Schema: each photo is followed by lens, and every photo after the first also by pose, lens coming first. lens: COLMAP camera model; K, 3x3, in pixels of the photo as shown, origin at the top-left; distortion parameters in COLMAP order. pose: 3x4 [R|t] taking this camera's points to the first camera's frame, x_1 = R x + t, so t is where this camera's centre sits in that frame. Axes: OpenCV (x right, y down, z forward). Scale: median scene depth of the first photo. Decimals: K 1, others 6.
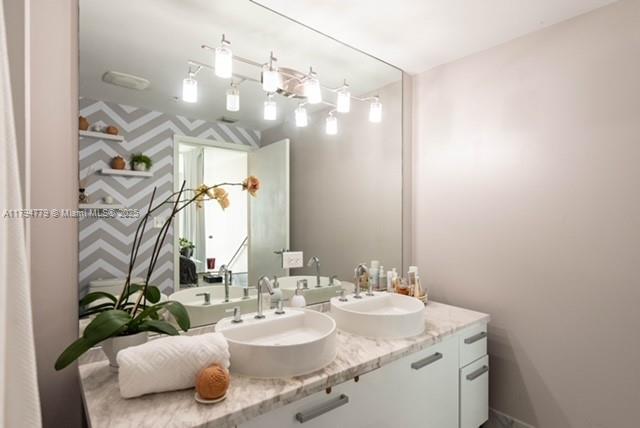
lens RADIAL K [[337.1, 0, 320.0], [0, 337.1, 214.0], [0, 0, 1]] dist [0.000953, 0.000127]
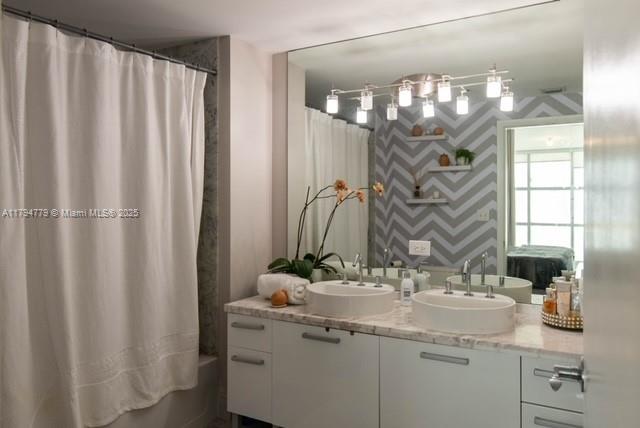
lens RADIAL K [[437.9, 0, 320.0], [0, 437.9, 214.0], [0, 0, 1]] dist [0.005754, 0.001192]
pose [[0.390471, 0.006311, -0.920594, 0.544306], [0.006988, 0.999927, 0.009819, 0.005265], [0.920589, -0.010267, 0.390398, 0.080903]]
